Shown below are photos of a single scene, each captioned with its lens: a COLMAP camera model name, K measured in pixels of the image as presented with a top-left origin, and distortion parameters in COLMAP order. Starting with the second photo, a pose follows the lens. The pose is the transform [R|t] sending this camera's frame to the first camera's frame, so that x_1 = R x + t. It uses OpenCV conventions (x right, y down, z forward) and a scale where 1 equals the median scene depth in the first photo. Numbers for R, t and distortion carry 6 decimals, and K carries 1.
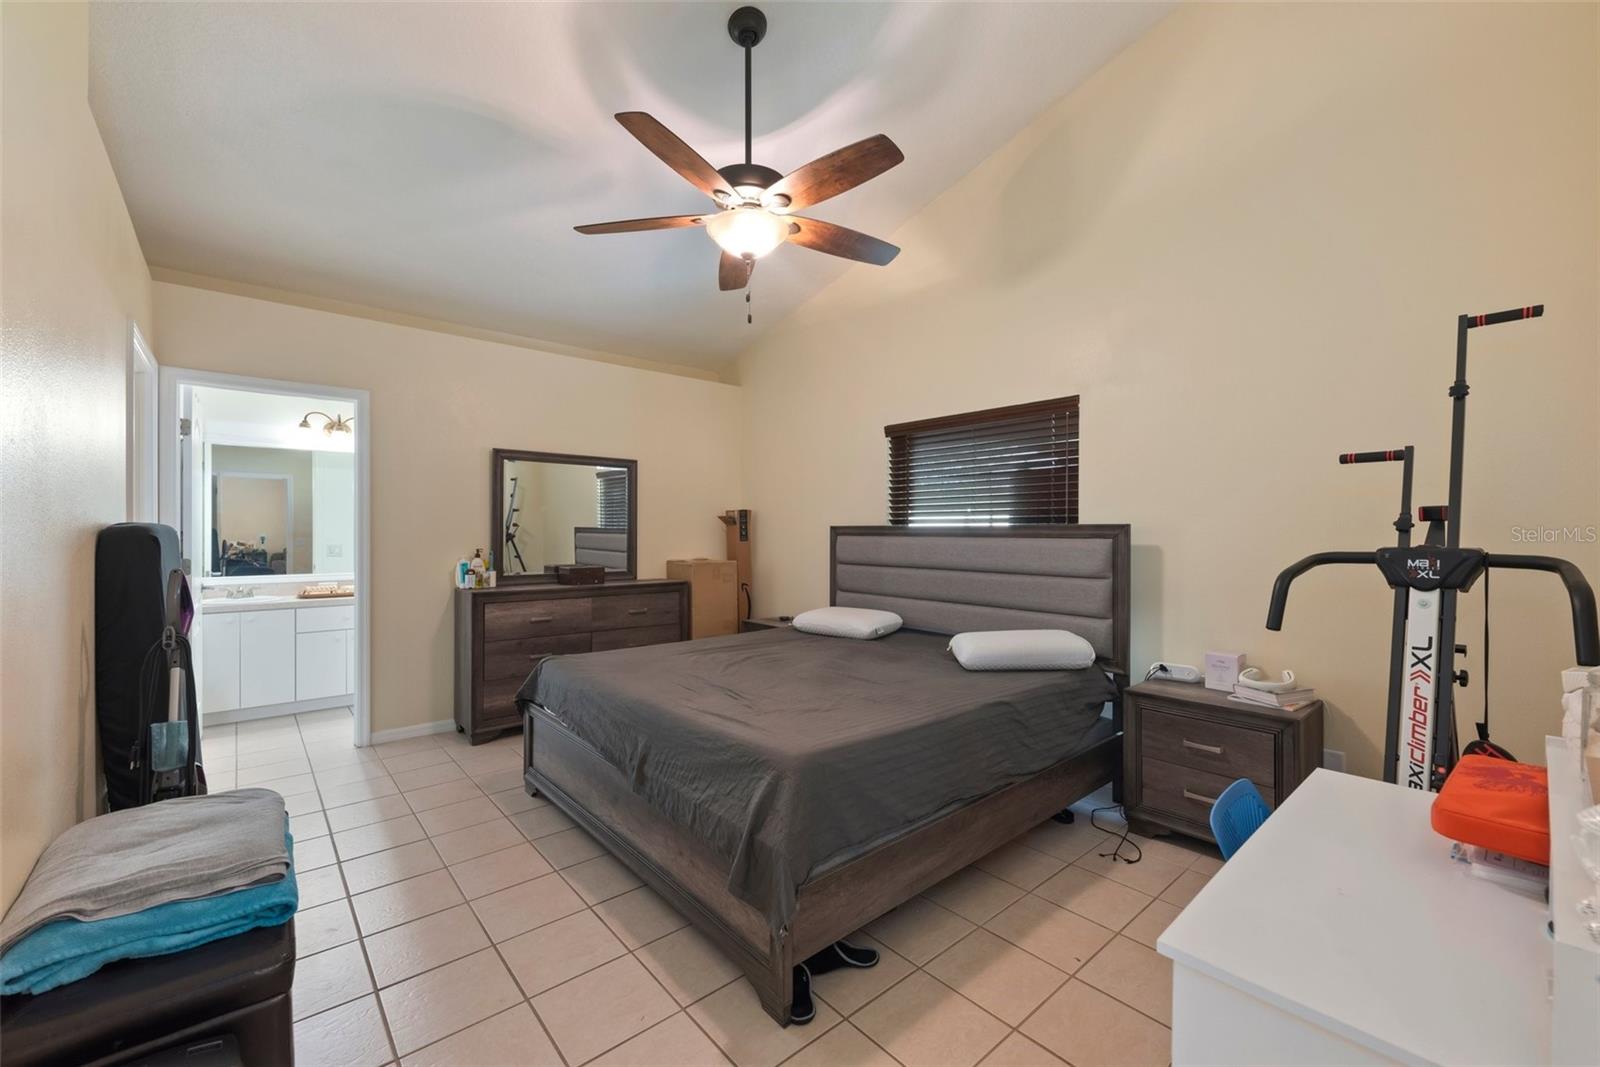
lens RADIAL K [[641.8, 0, 801.9], [0, 641.8, 535.7], [0, 0, 1]] dist [0.005563, -0.002088]
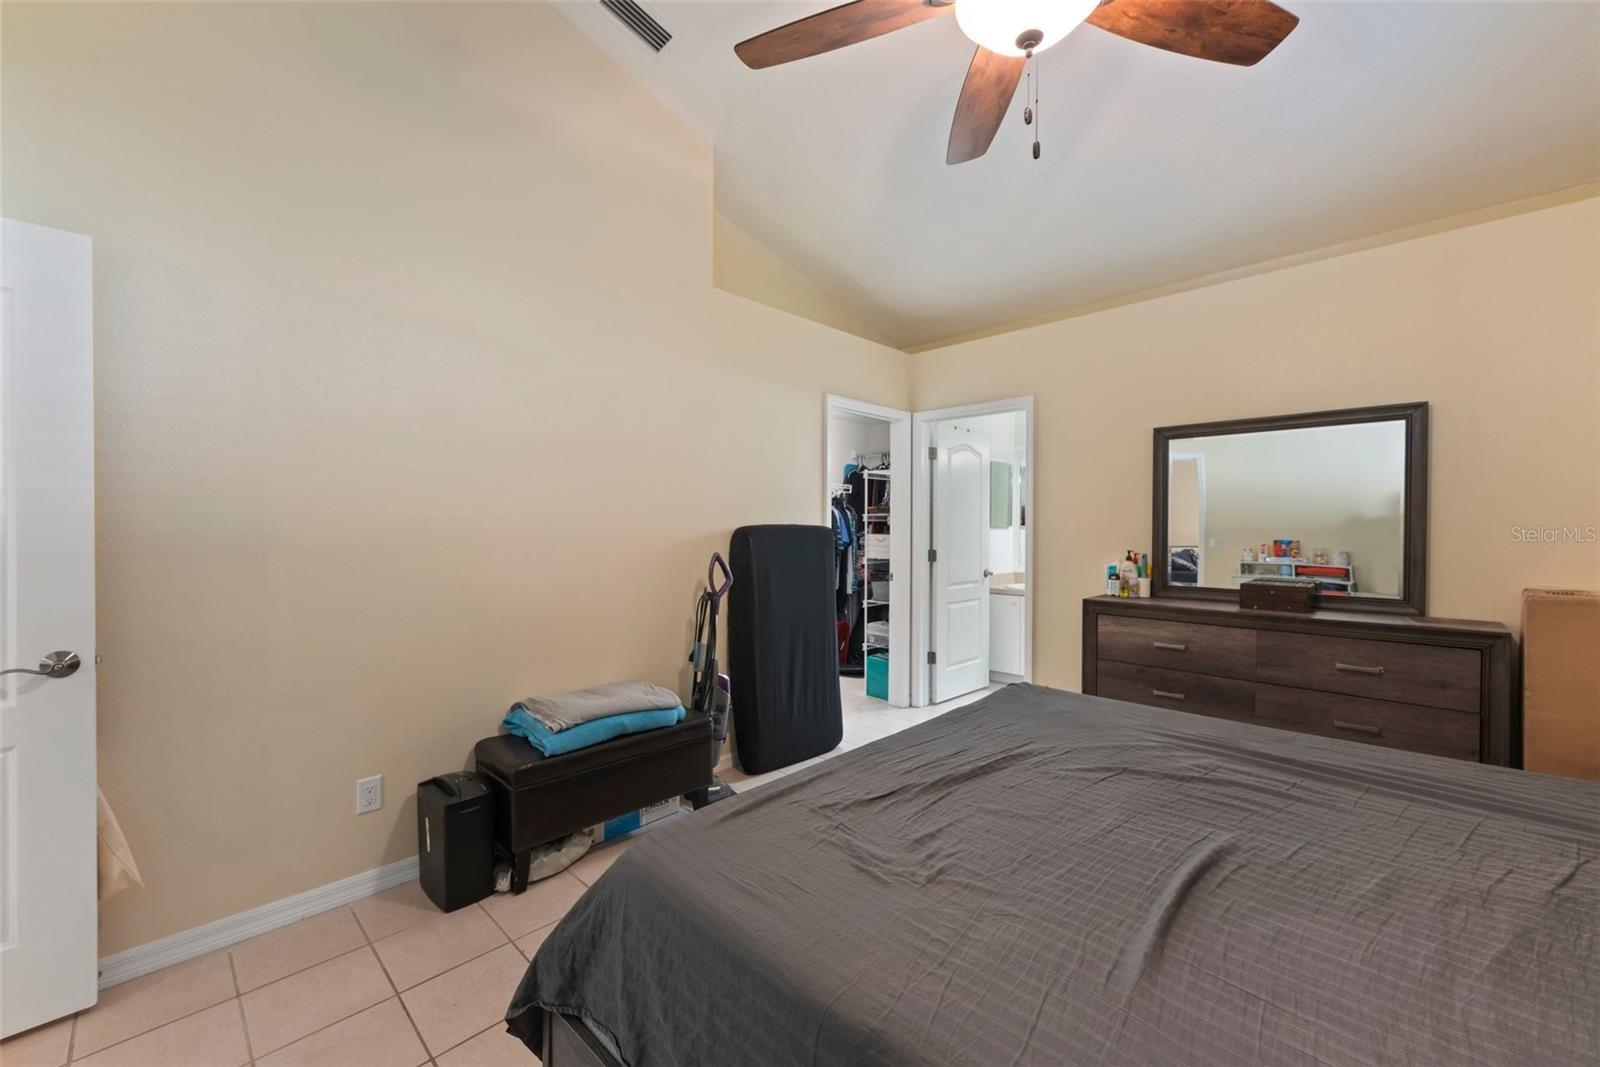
lens RADIAL K [[641.8, 0, 800.3], [0, 641.8, 532.6], [0, 0, 1]] dist [0.005563, -0.002088]
pose [[0.079514, 0.006565, -0.996812, 0.307342], [-0.009668, 0.999936, 0.005814, -0.003654], [0.996787, 0.009175, 0.079572, 0.498111]]
